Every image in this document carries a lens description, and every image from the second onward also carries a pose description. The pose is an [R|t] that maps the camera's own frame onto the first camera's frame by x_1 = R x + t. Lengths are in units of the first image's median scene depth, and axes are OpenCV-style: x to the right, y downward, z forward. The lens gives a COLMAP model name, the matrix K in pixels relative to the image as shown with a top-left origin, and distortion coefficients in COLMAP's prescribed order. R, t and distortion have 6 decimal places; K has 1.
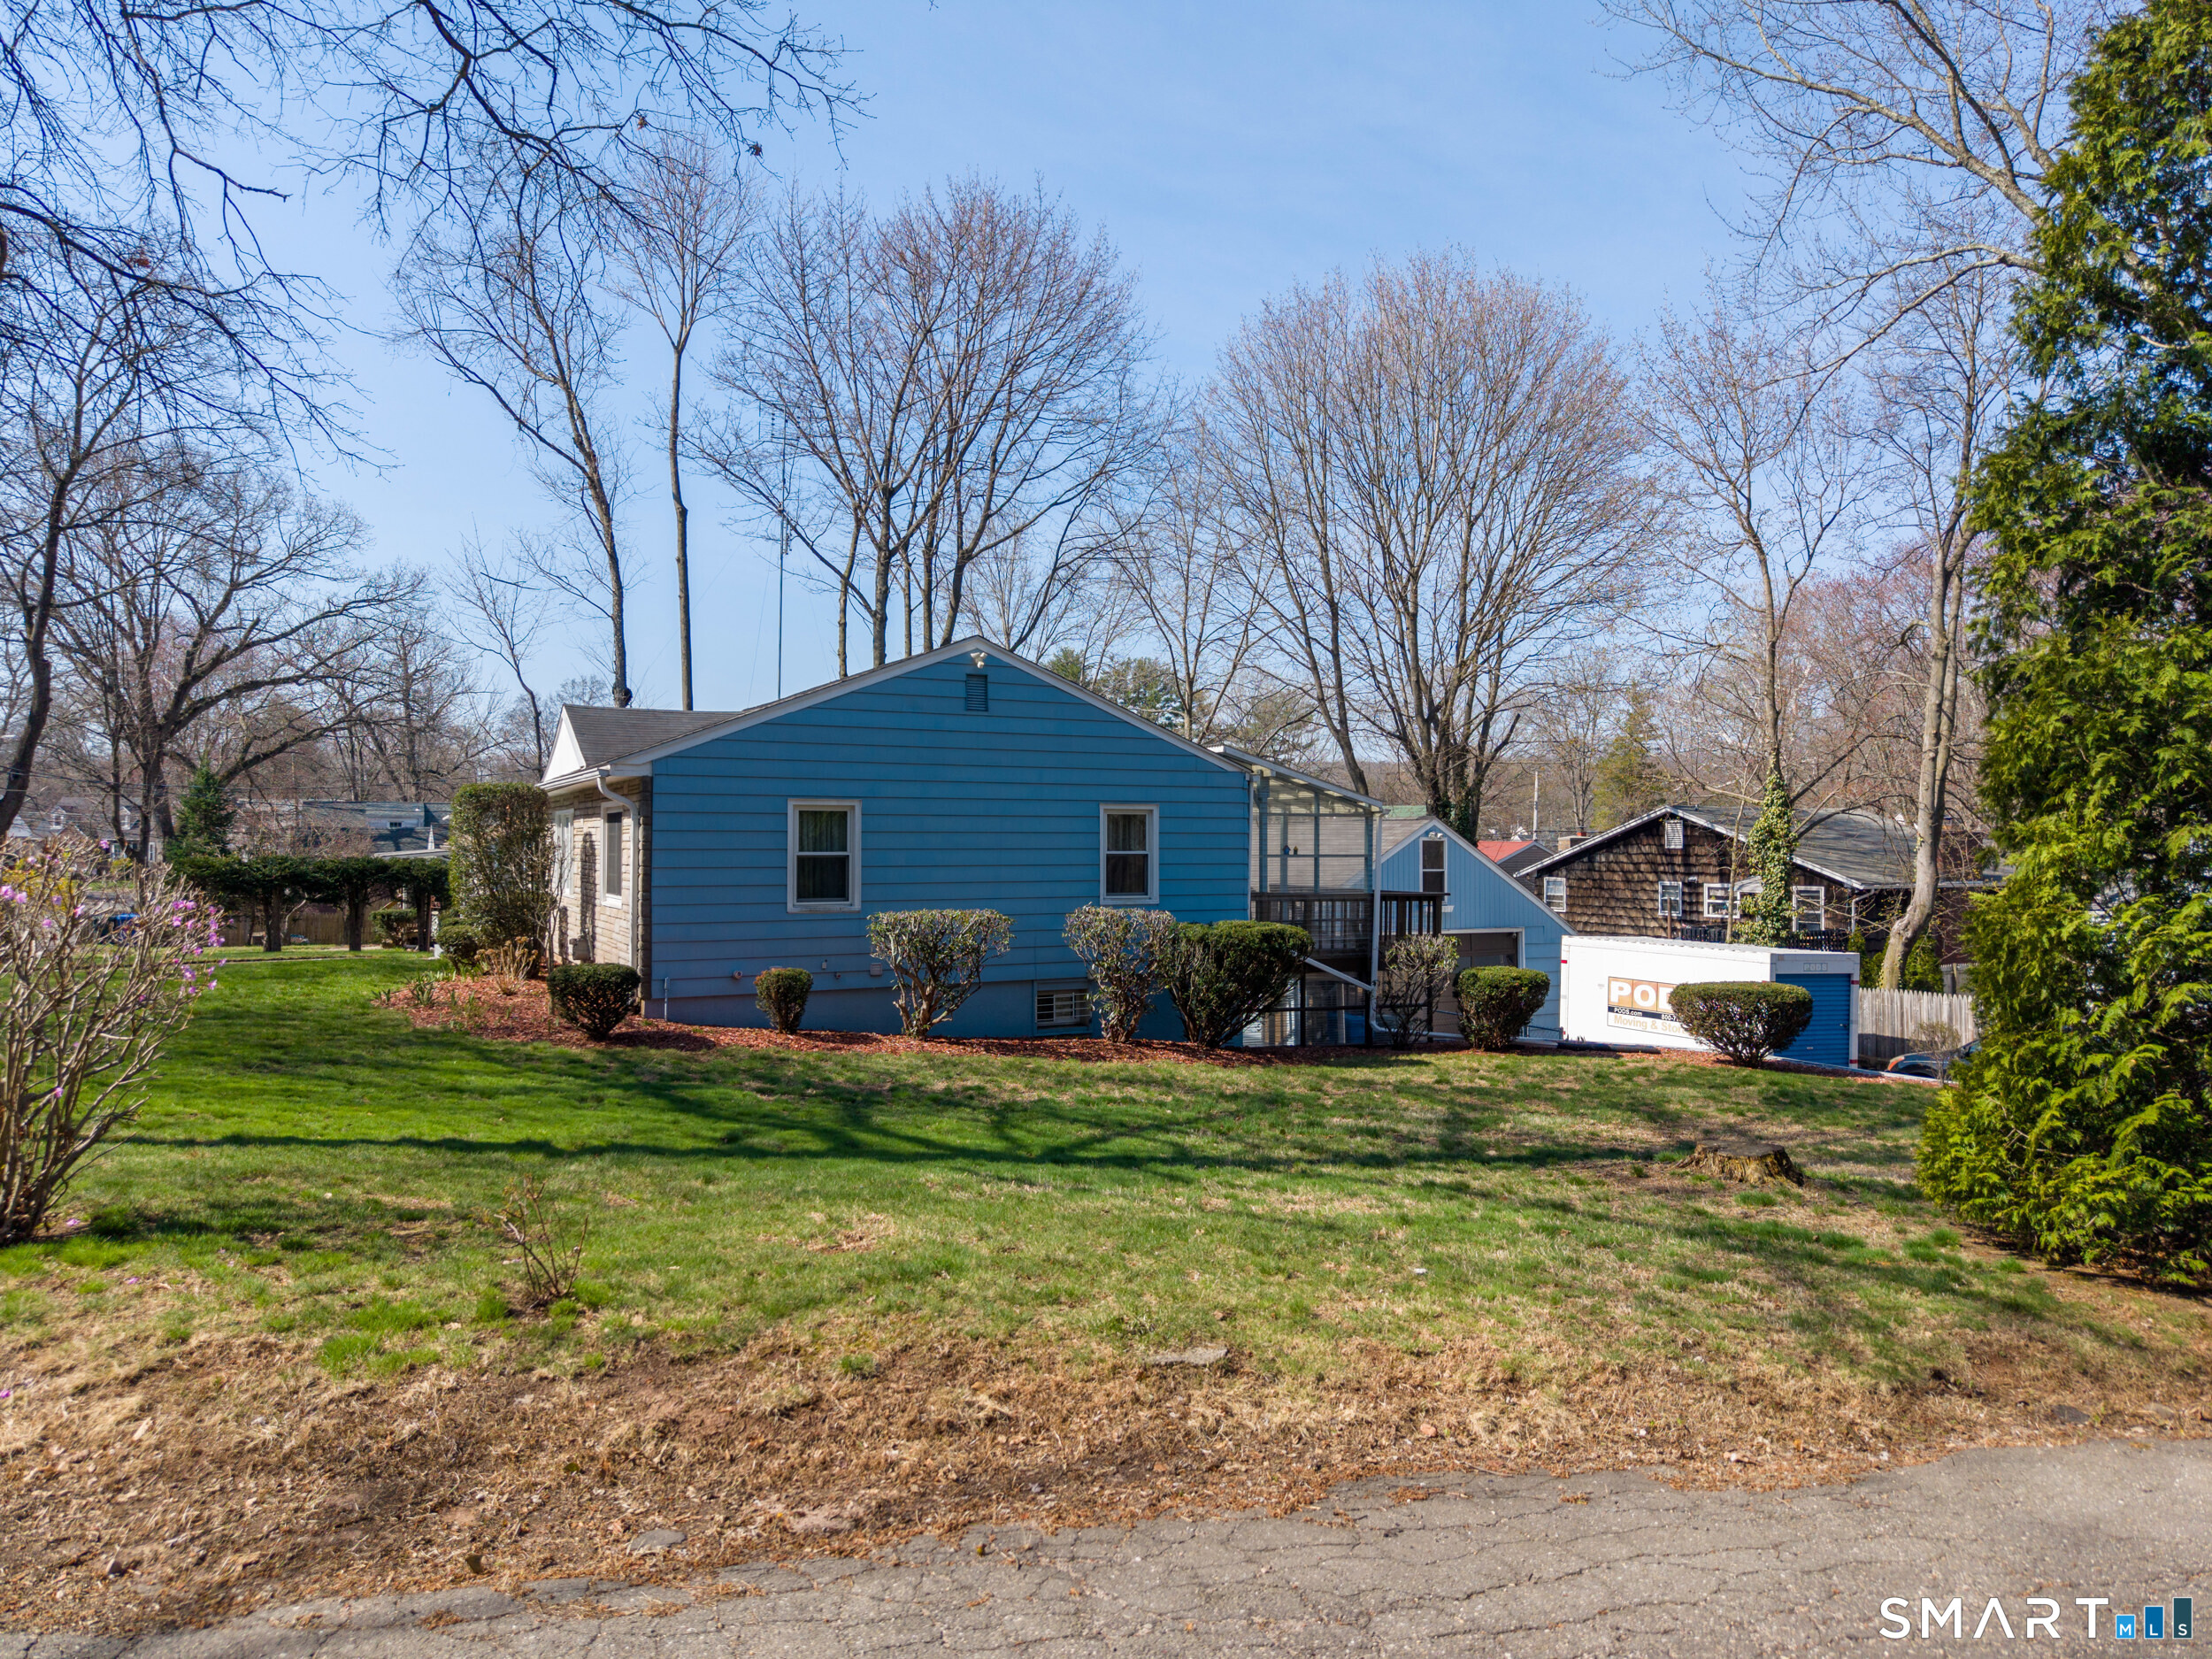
lens RADIAL K [[1486.5, 0, 1111.8], [0, 1486.5, 839.5], [0, 0, 1]] dist [0.008650, -0.012613]
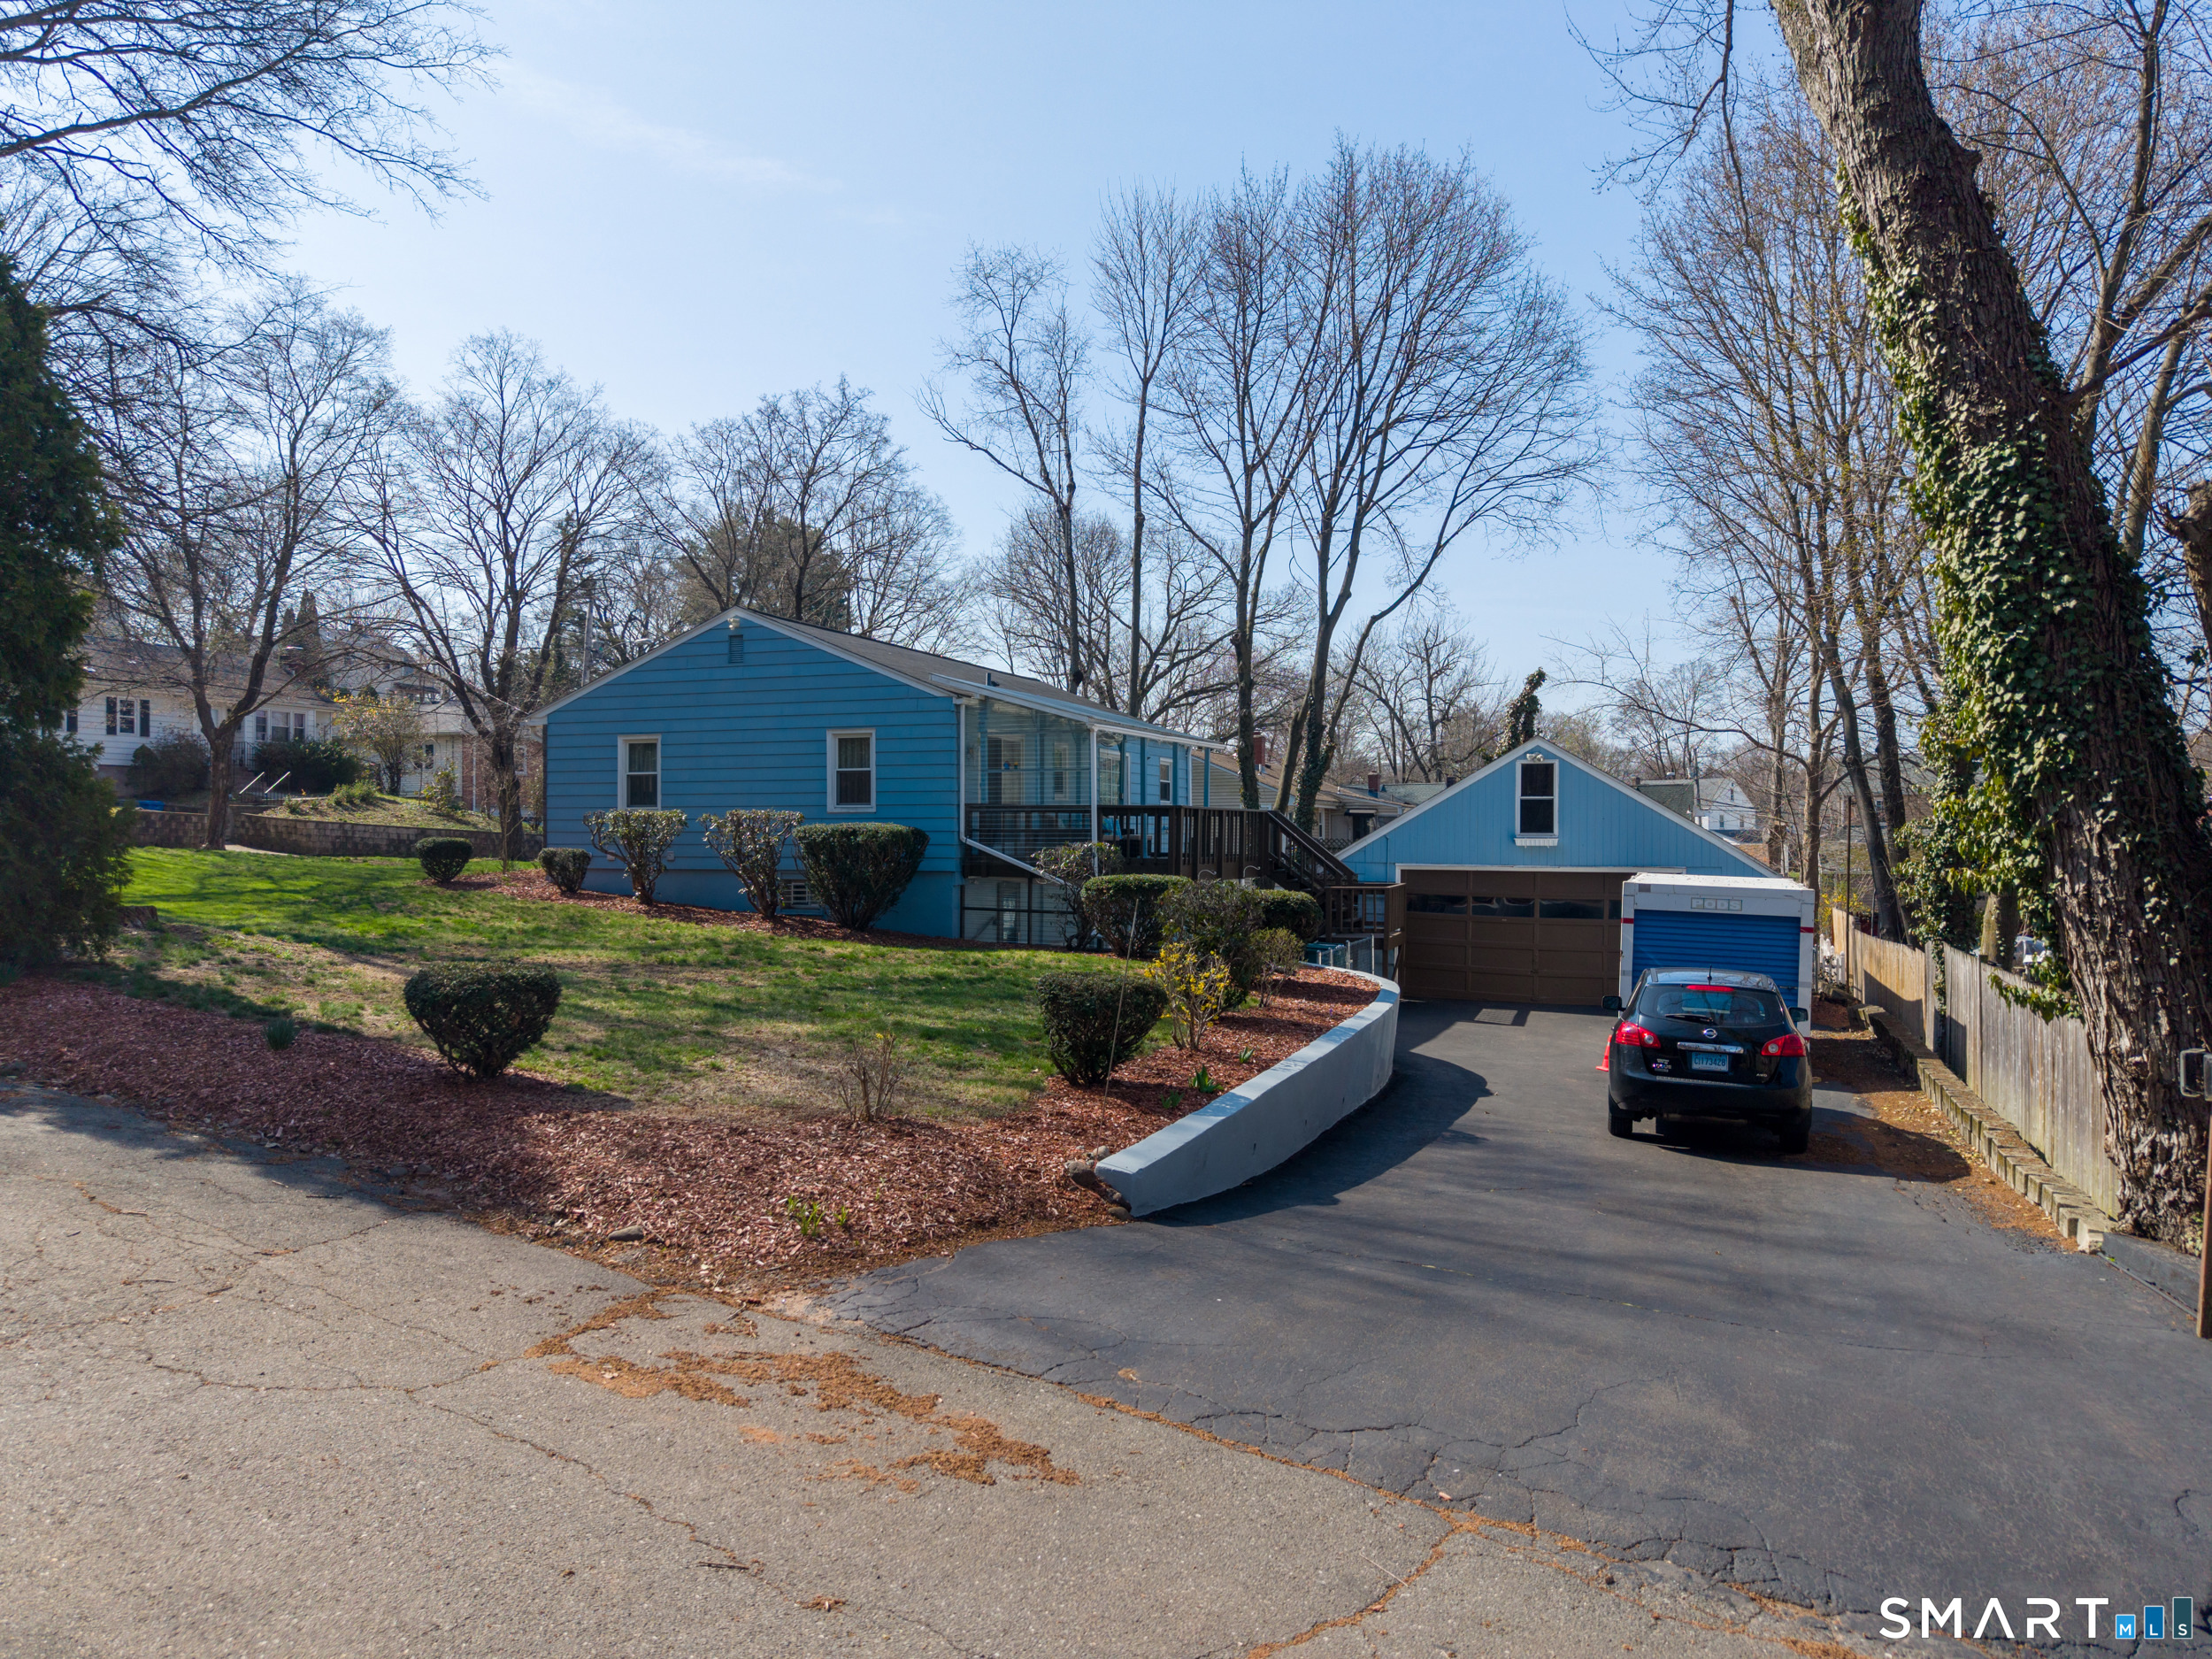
lens RADIAL K [[1486.5, 0, 1106.3], [0, 1486.5, 828.8], [0, 0, 1]] dist [0.008650, -0.012613]
pose [[0.674296, -0.009960, -0.738394, 0.733294], [0.001665, 0.999927, -0.011968, 0.051422], [0.738459, 0.006840, 0.674263, 0.254632]]
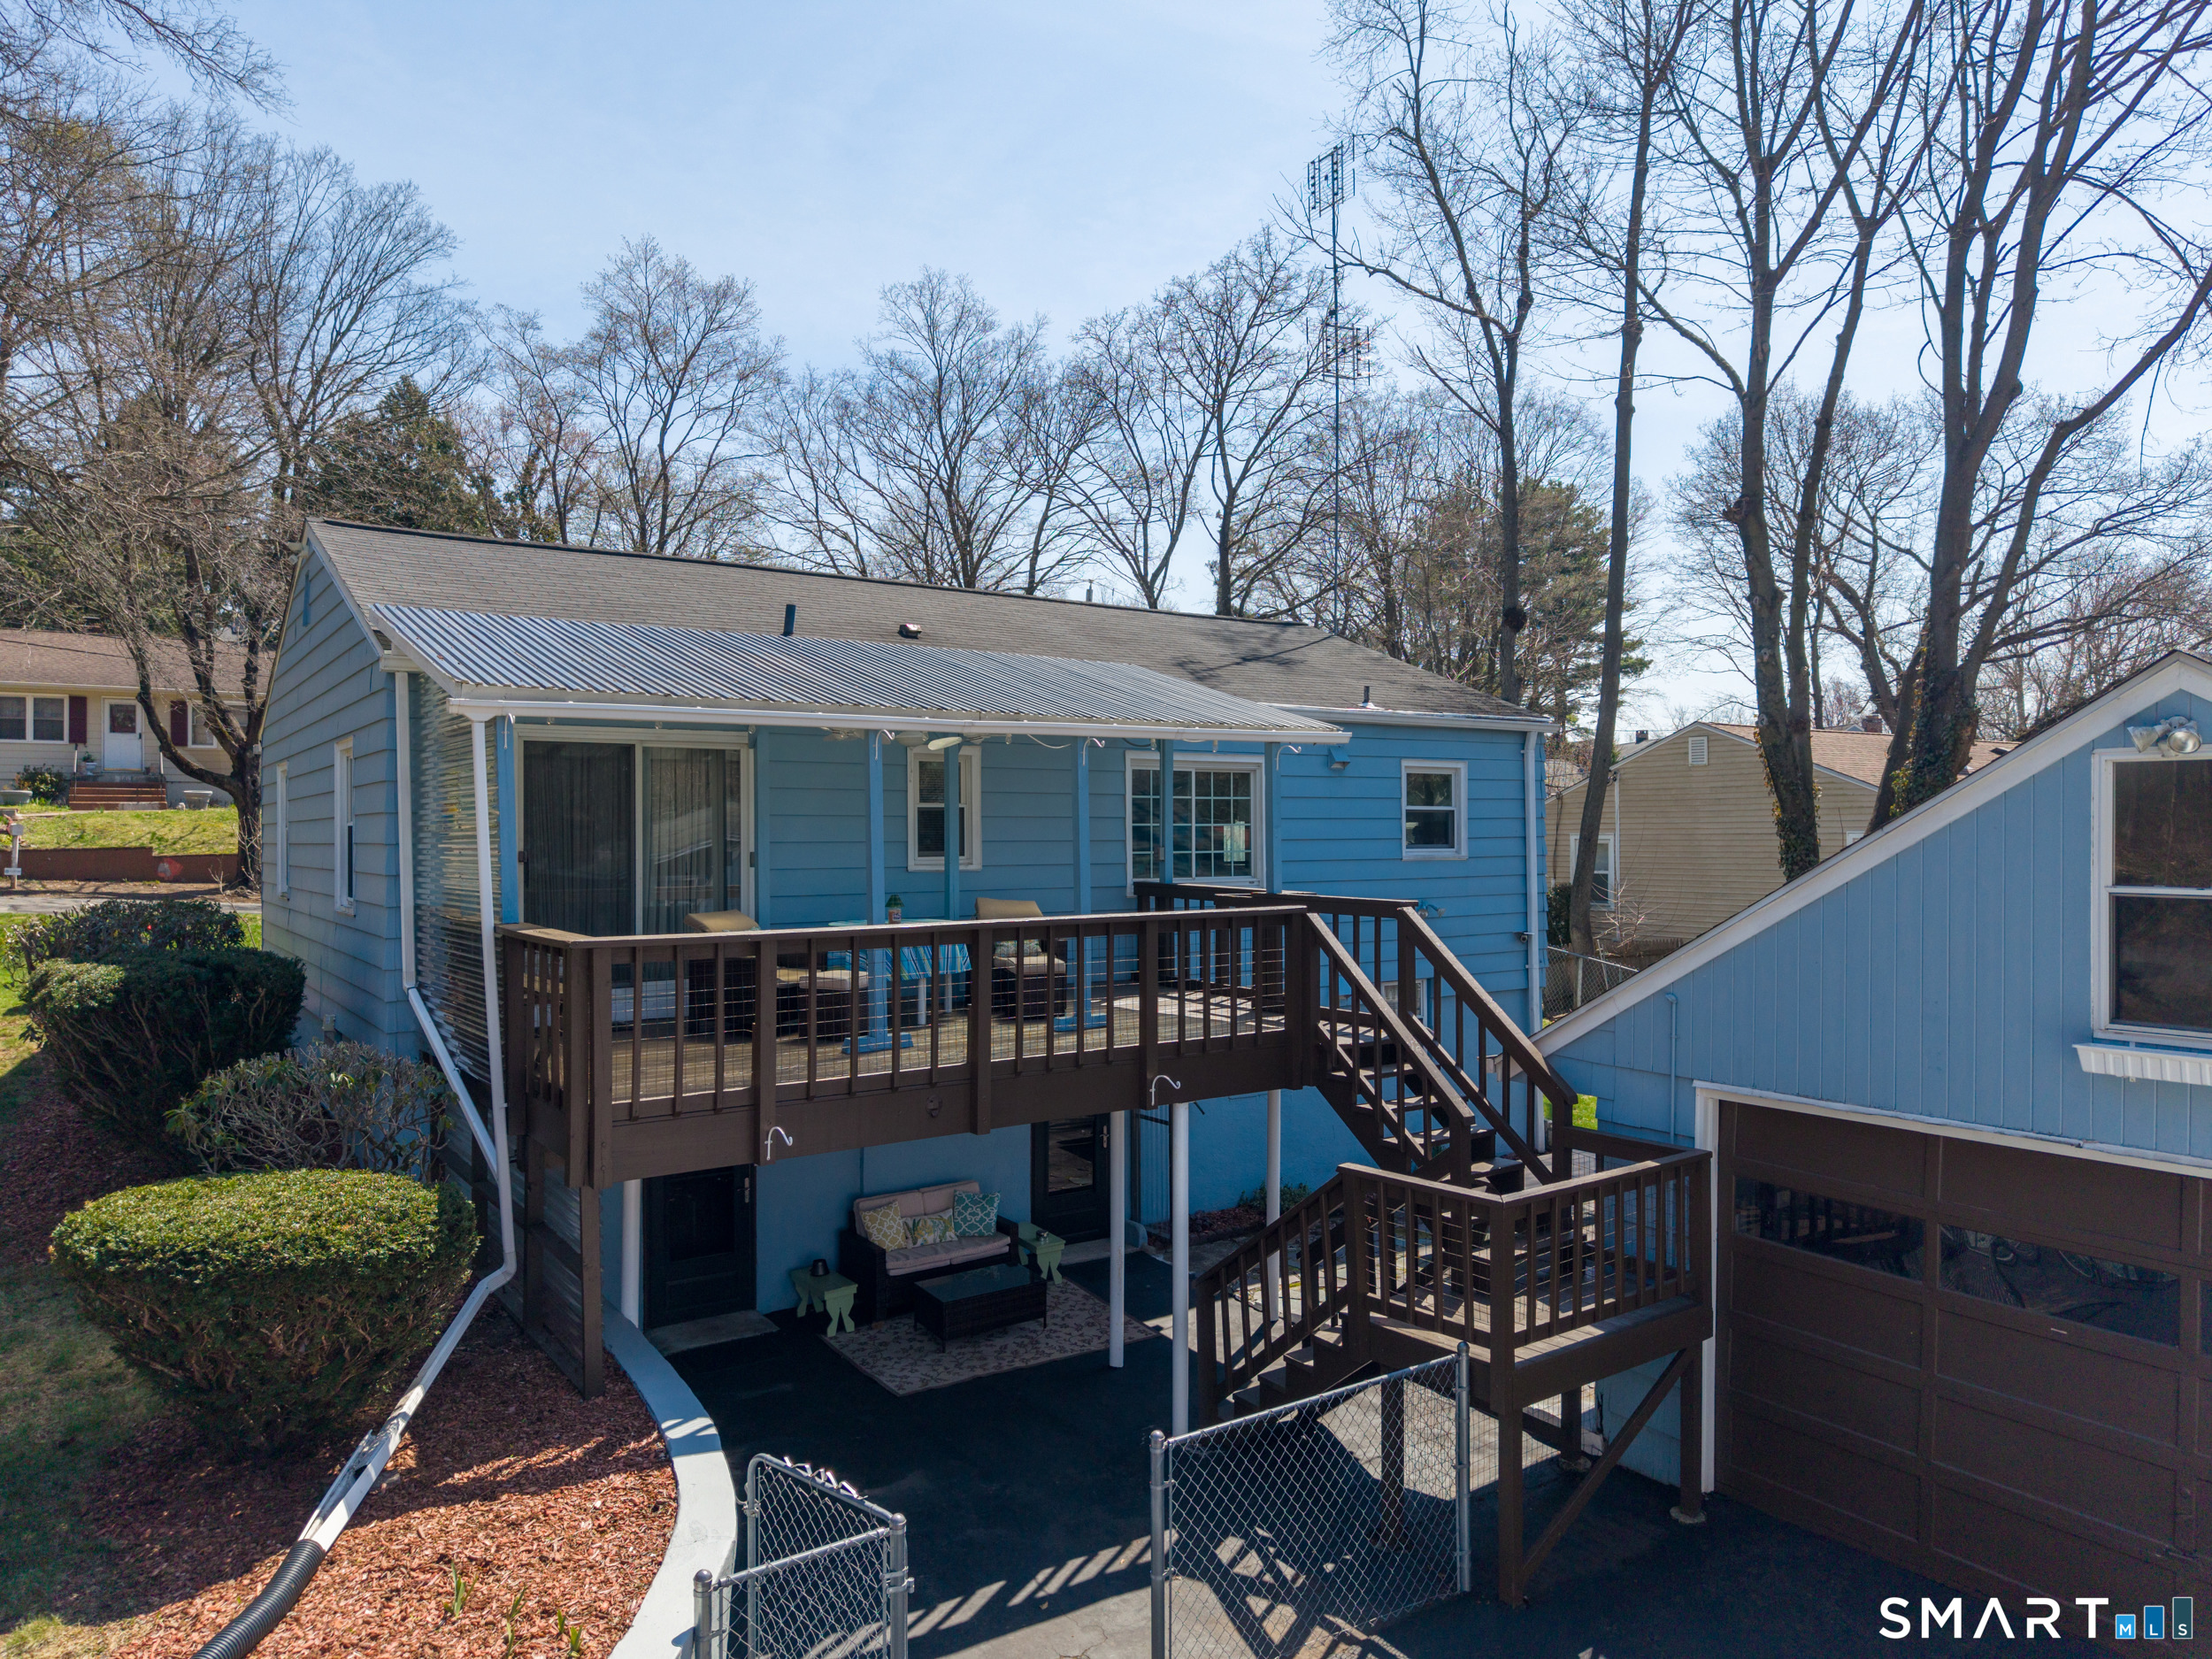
lens RADIAL K [[1486.5, 0, 1107.8], [0, 1486.5, 835.7], [0, 0, 1]] dist [0.008650, -0.012613]
pose [[0.114385, -0.014983, -0.993323, 0.451157], [0.008680, 0.999863, -0.014082, 0.014277], [0.993399, -0.007012, 0.114500, 0.874357]]
